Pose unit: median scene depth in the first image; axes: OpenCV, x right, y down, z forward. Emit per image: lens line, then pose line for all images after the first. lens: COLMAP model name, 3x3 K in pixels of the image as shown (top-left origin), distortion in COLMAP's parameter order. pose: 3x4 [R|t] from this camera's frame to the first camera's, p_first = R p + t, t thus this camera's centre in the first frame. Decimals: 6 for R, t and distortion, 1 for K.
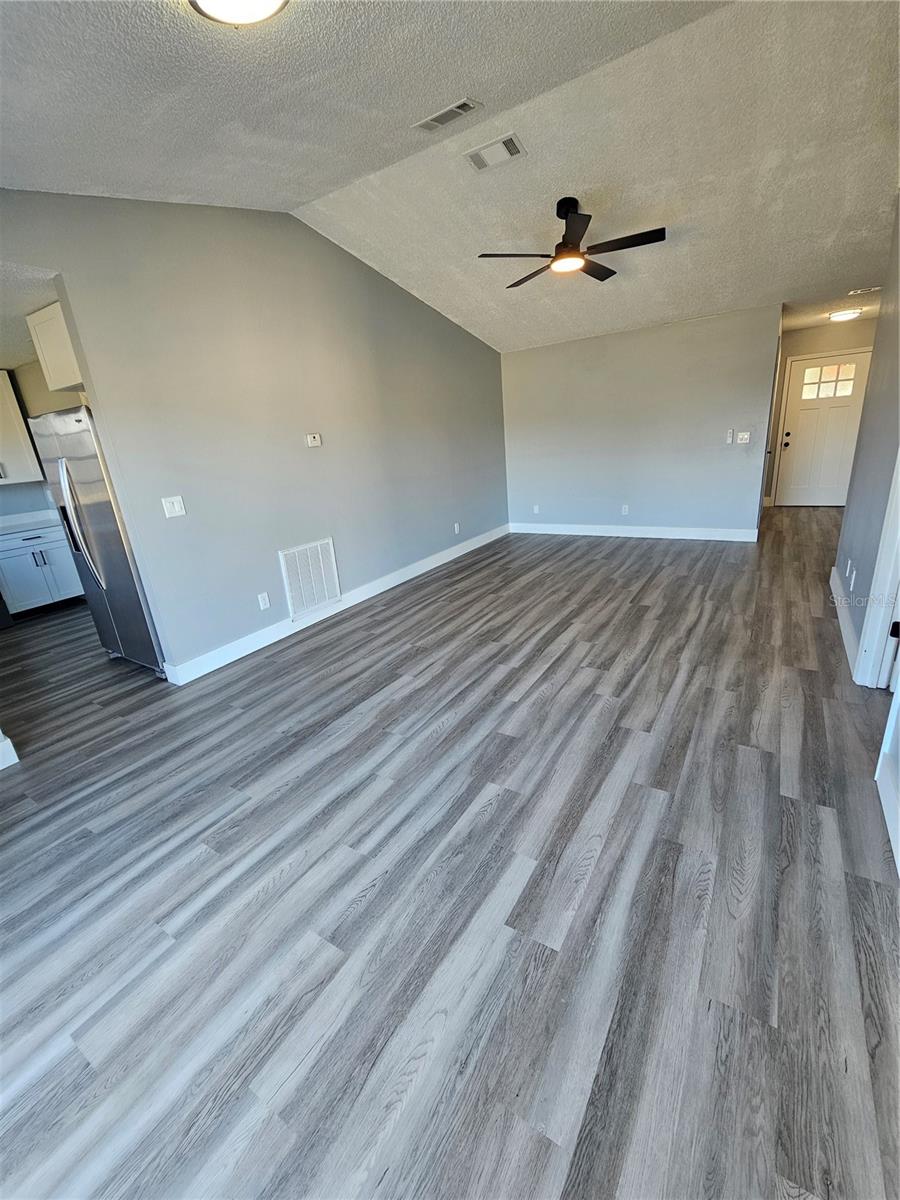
lens RADIAL K [[491.2, 0, 453.3], [0, 491.2, 602.2], [0, 0, 1]] dist [0.001185, 0.000359]
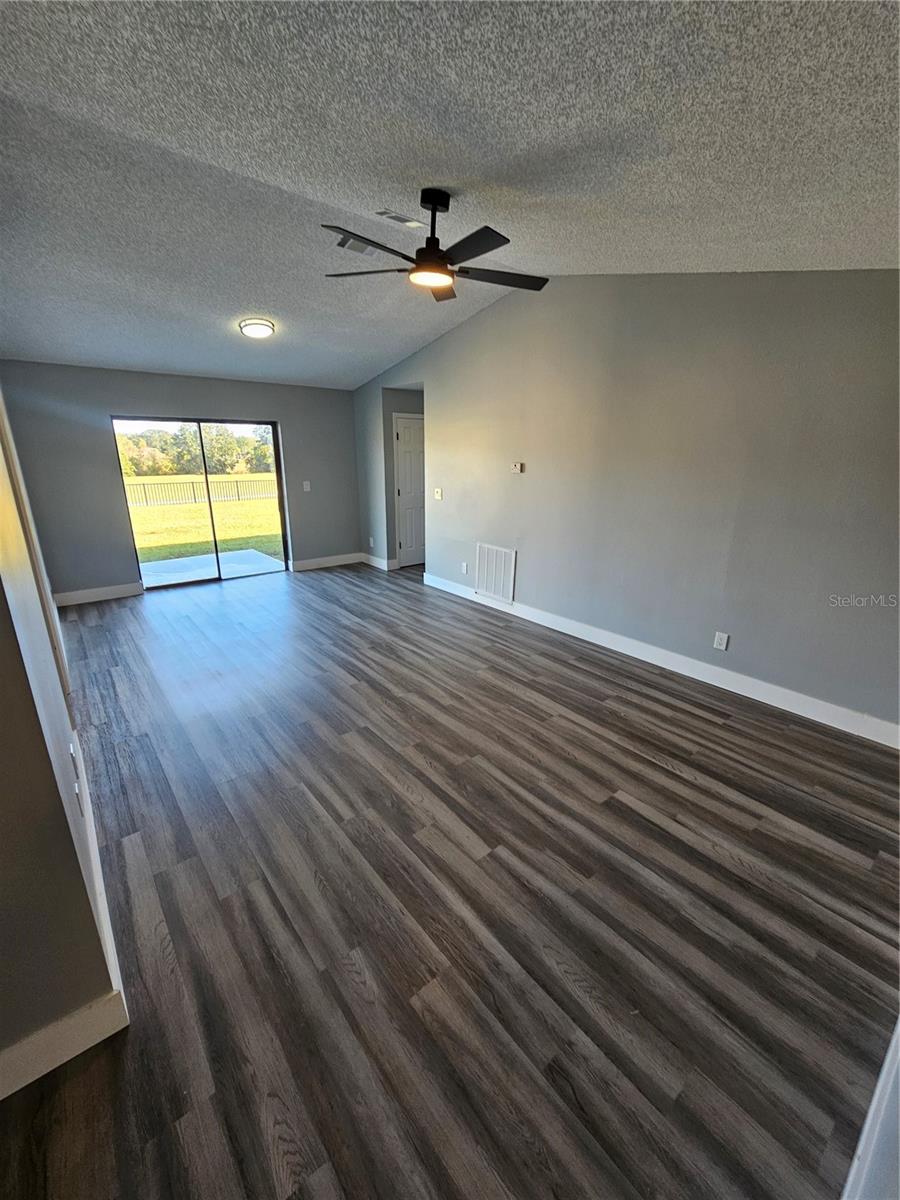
lens RADIAL K [[491.2, 0, 453.3], [0, 491.2, 602.2], [0, 0, 1]] dist [0.001185, 0.000359]
pose [[-0.309661, 0.357658, -0.881017, 0.890661], [-0.296450, 0.844062, 0.446852, -0.521962], [0.903453, 0.399550, -0.155346, 1.136020]]
